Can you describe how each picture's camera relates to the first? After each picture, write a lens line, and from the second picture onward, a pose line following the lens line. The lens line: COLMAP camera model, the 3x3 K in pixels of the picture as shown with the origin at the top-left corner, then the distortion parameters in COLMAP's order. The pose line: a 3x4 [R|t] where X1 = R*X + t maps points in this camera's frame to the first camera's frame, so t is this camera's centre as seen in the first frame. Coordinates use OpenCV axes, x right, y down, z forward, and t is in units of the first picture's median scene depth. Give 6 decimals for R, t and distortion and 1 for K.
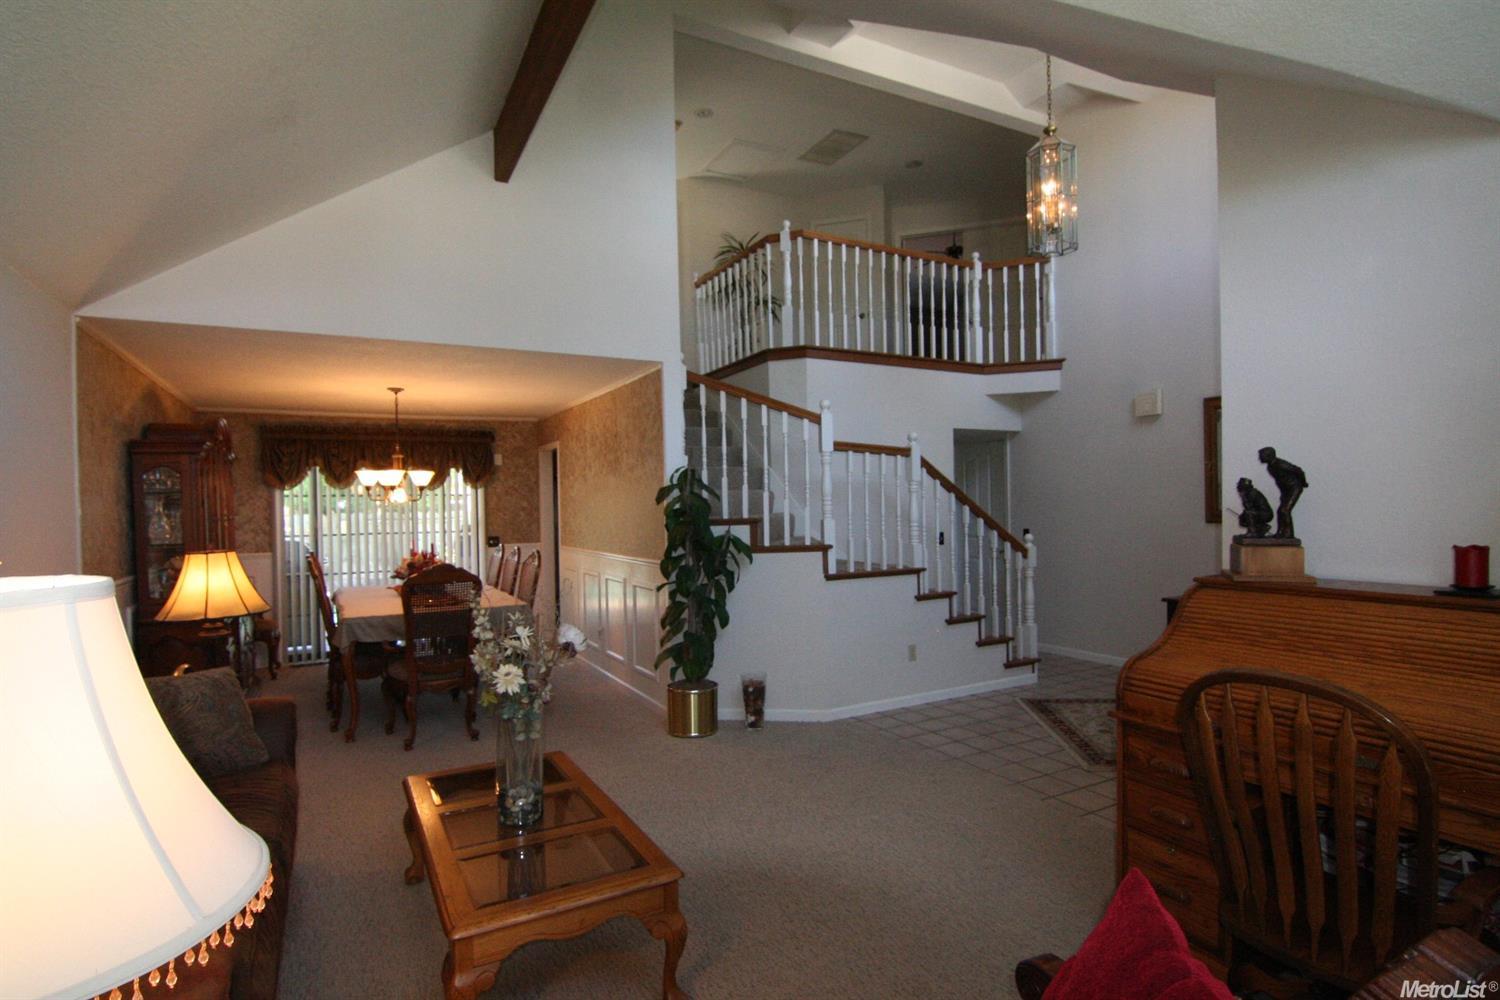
lens RADIAL K [[765.4, 0, 751.4], [0, 765.4, 508.0], [0, 0, 1]] dist [0.001407, -0.017461]
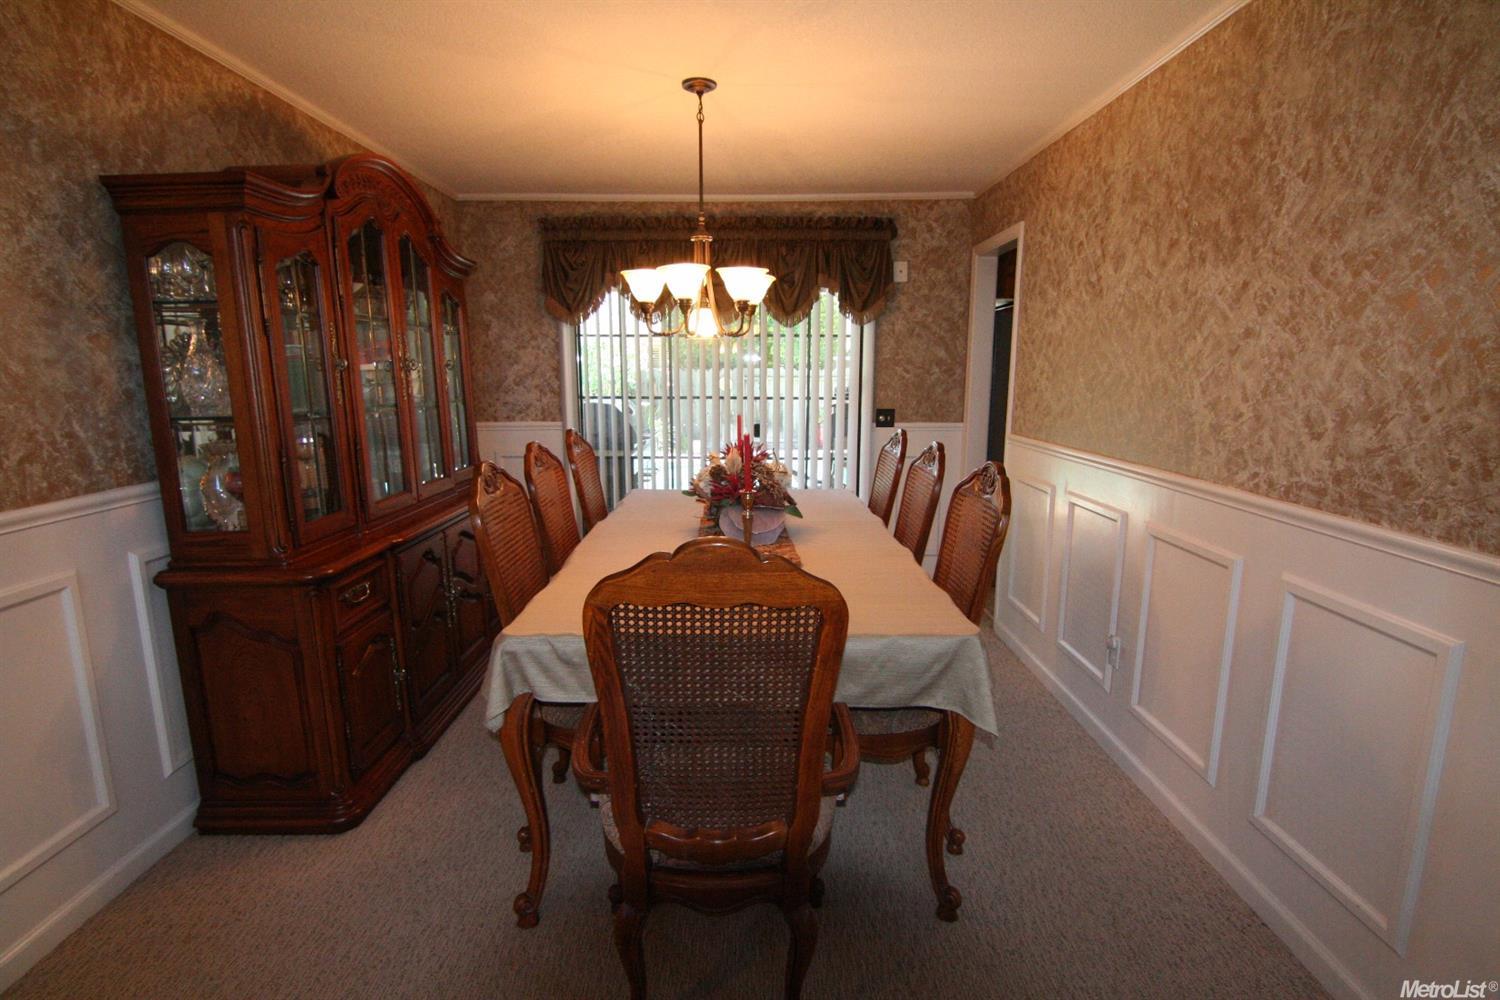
lens RADIAL K [[765.4, 0, 751.4], [0, 765.4, 508.0], [0, 0, 1]] dist [0.001407, -0.017461]
pose [[0.881023, 0.102746, -0.461781, -0.158948], [-0.018710, 0.982934, 0.183005, 0.006901], [0.472704, -0.152592, 0.867910, 0.459261]]
